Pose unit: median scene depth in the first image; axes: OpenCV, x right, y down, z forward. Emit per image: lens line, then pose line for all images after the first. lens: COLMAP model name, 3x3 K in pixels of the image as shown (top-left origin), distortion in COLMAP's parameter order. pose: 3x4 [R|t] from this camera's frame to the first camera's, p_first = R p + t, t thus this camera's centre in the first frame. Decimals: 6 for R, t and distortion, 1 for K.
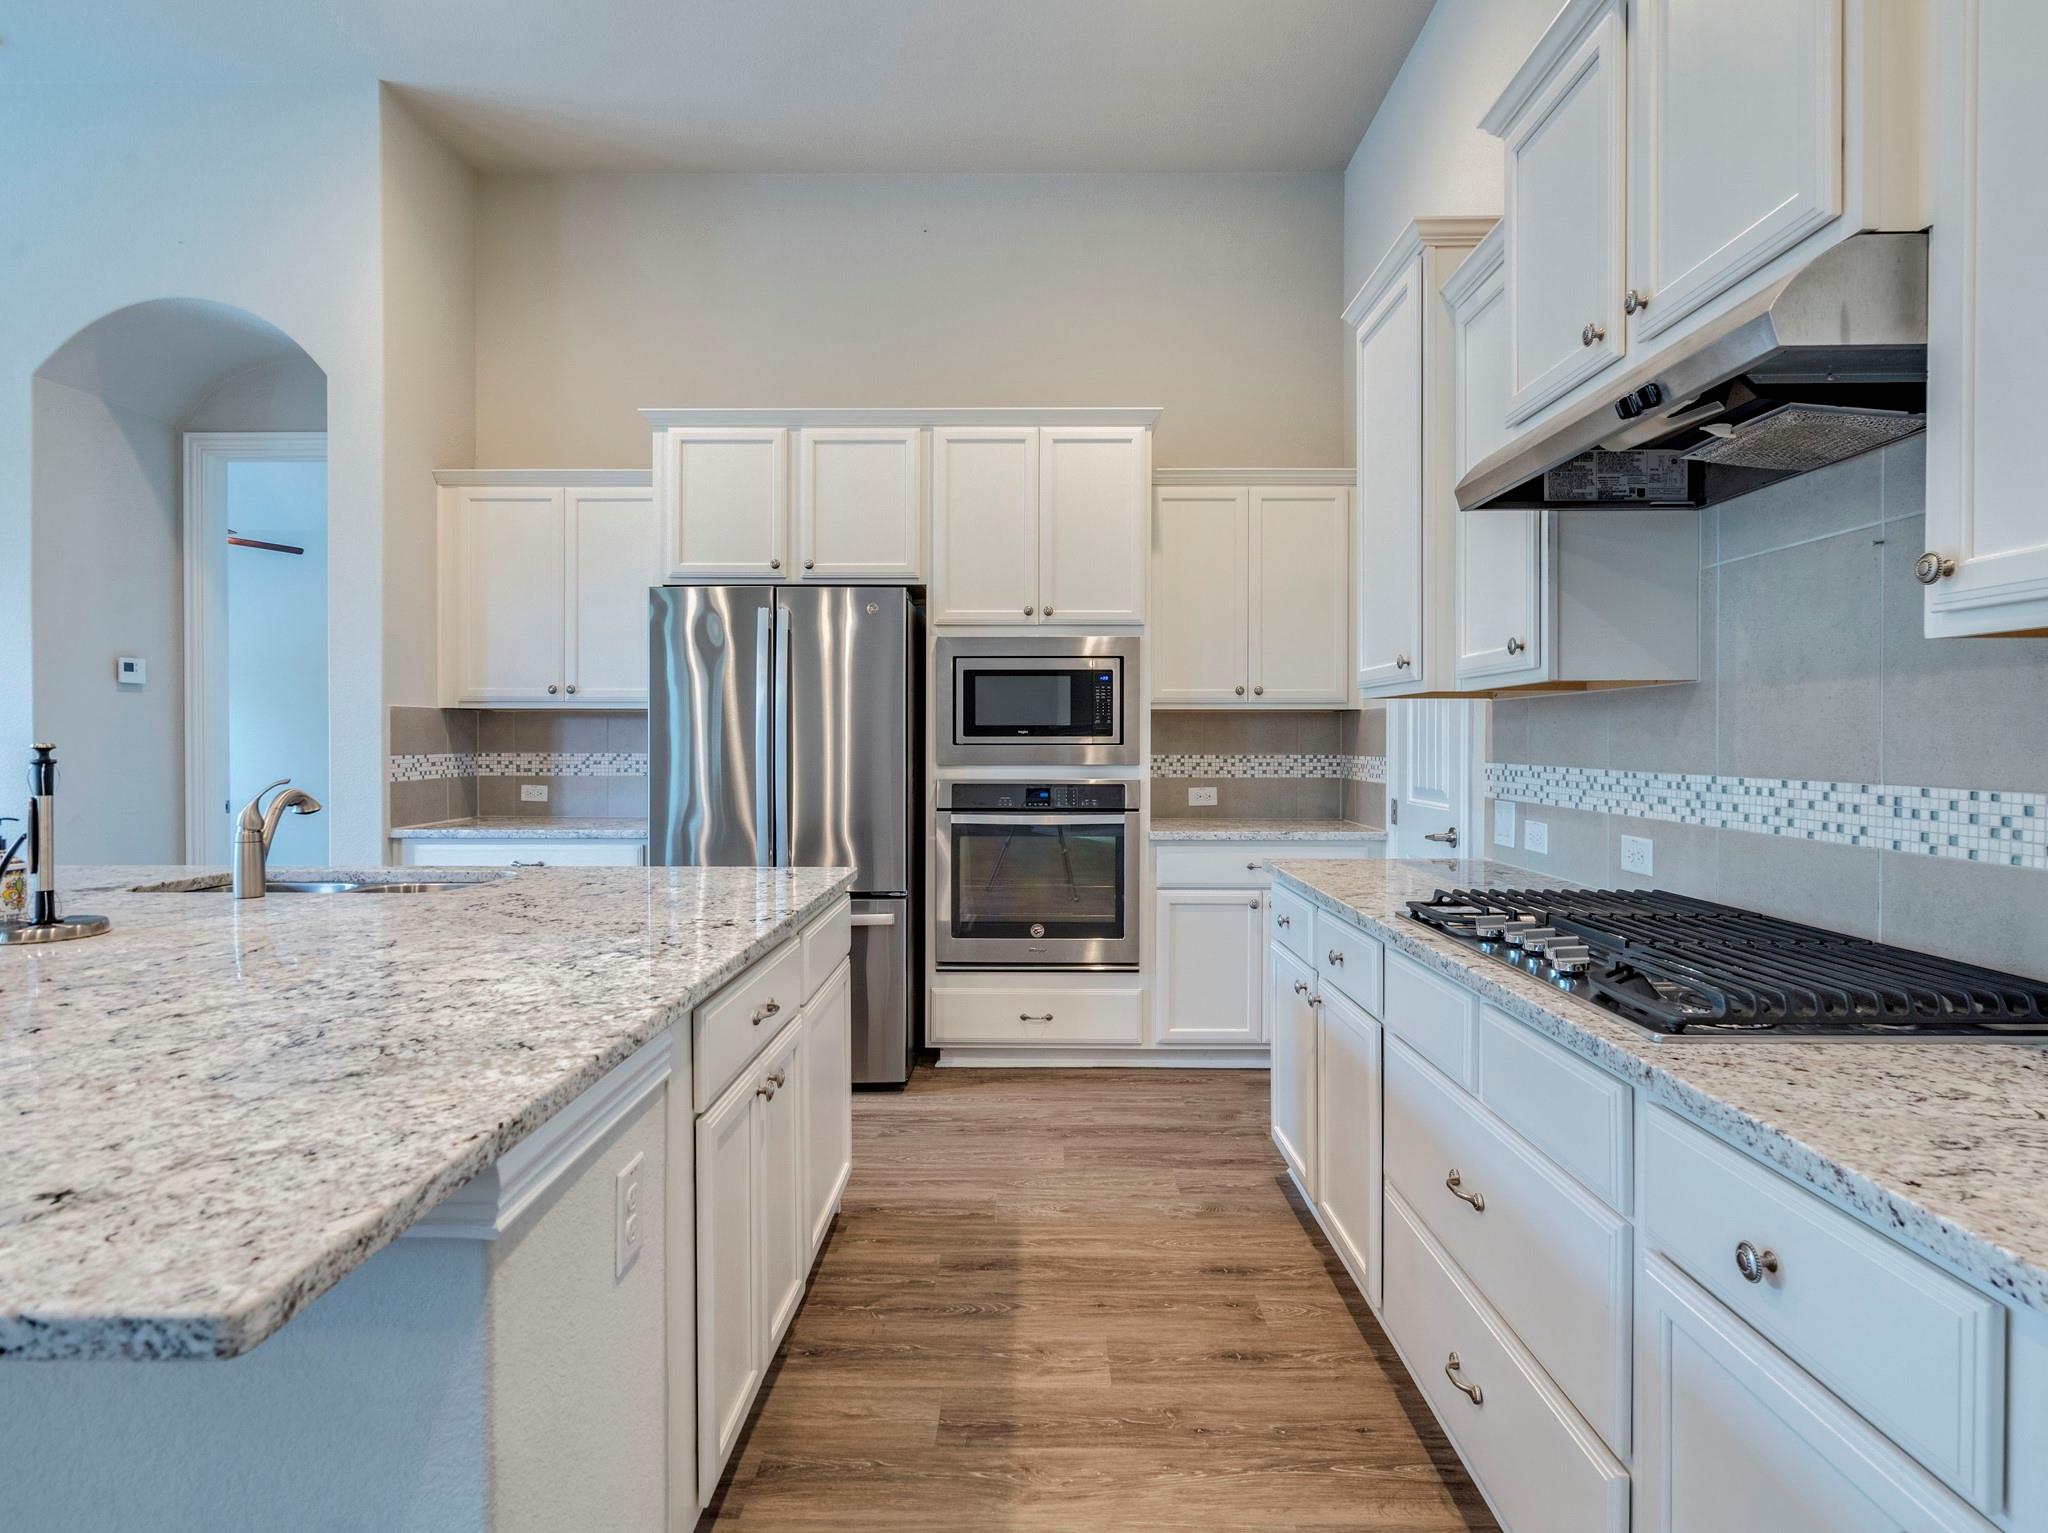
lens RADIAL K [[1116.2, 0, 1016.9], [0, 1116.2, 747.8], [0, 0, 1]] dist [-0.004481, 0.000891]
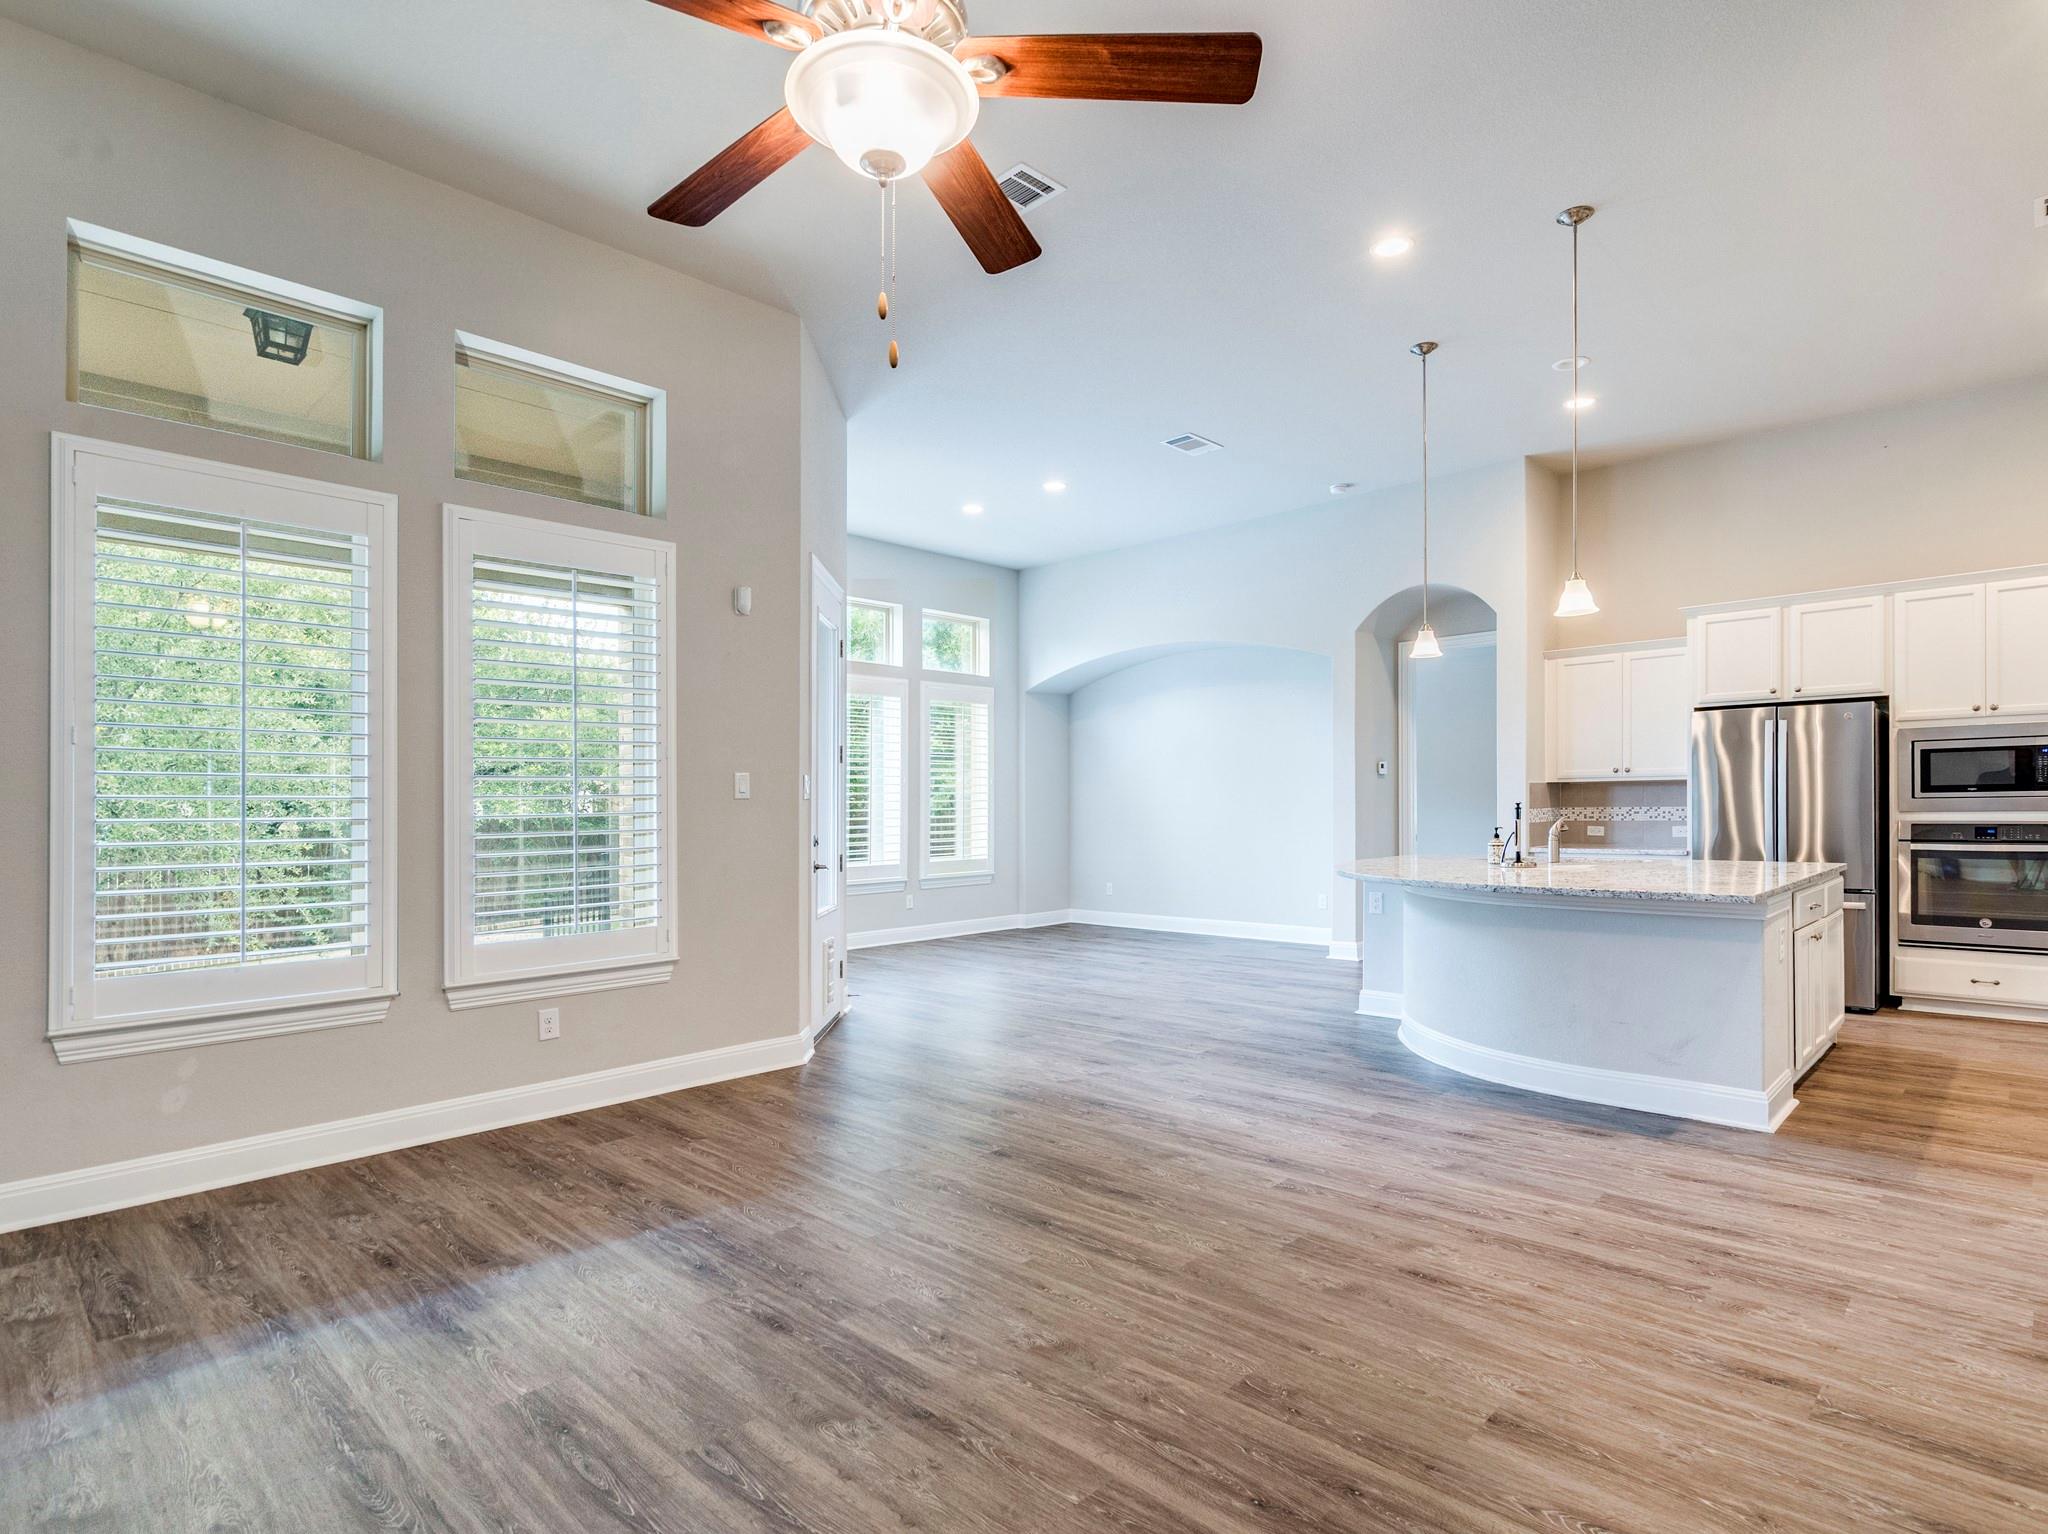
lens RADIAL K [[1069.3, 0, 1035.3], [0, 1069.3, 815.9], [0, 0, 1]] dist [-0.006907, 0.002912]
pose [[0.732129, -0.003374, -0.681158, 0.058668], [0.008194, 0.999959, 0.003853, 0.005647], [0.681117, -0.008402, 0.732127, -0.898472]]
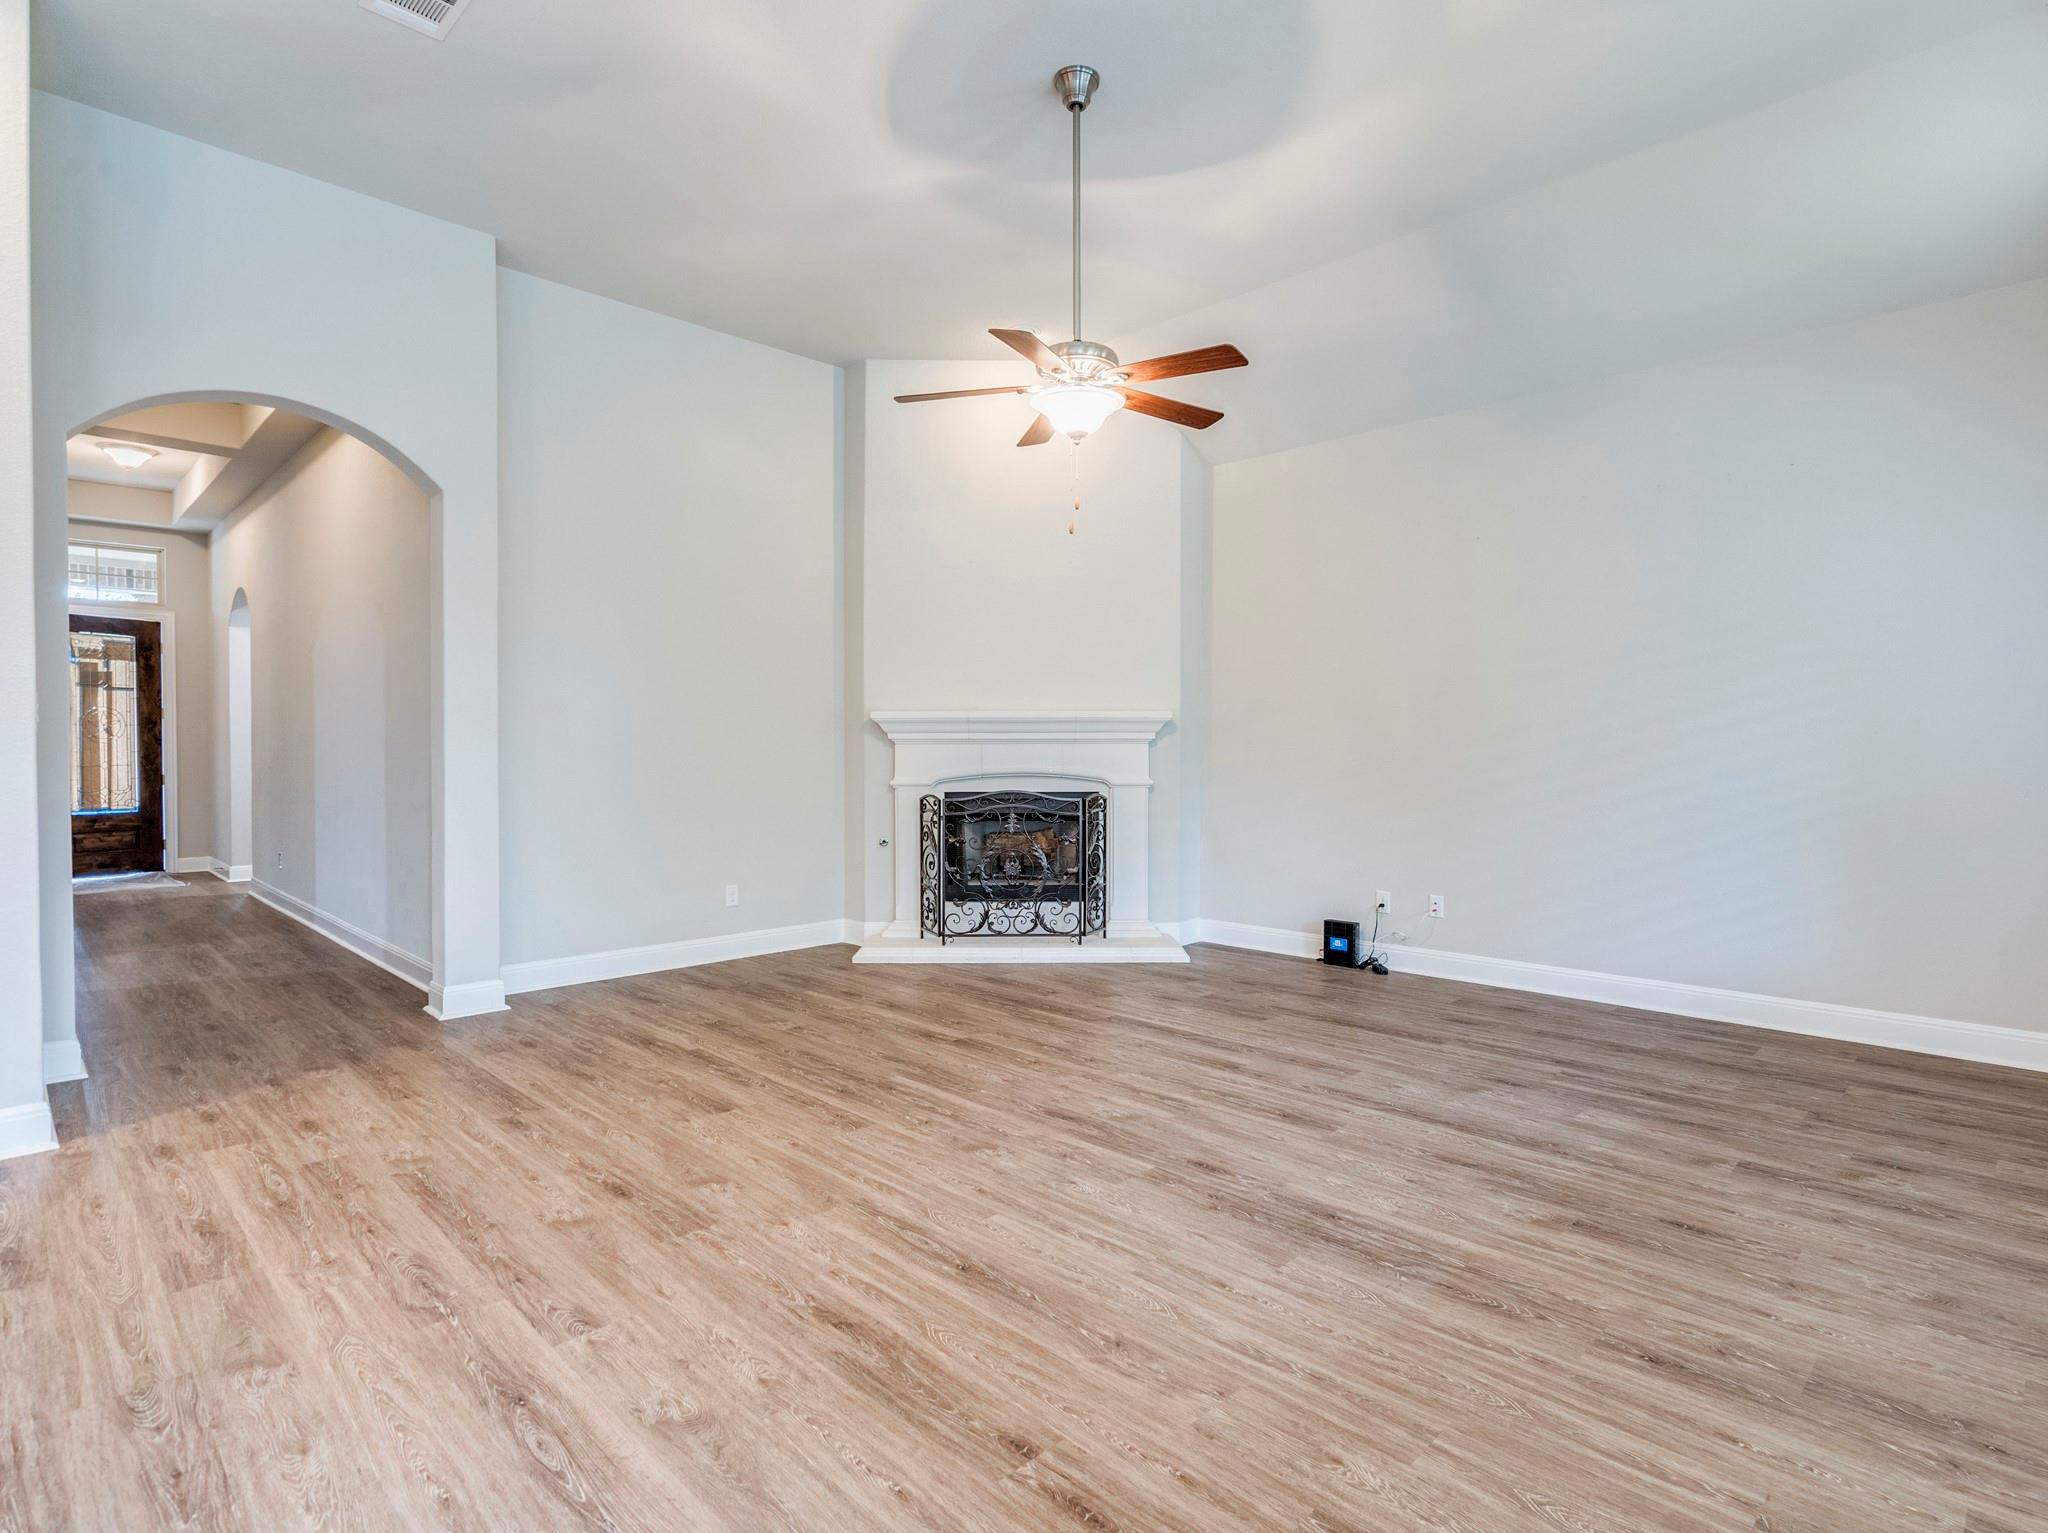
lens RADIAL K [[1069.3, 0, 1024.7], [0, 1069.3, 752.0], [0, 0, 1]] dist [-0.006907, 0.002912]
pose [[-0.712978, -0.002083, 0.701183, -0.912919], [0.004930, 0.999956, 0.007983, 0.003866], [-0.701169, 0.009149, -0.712936, 0.074547]]
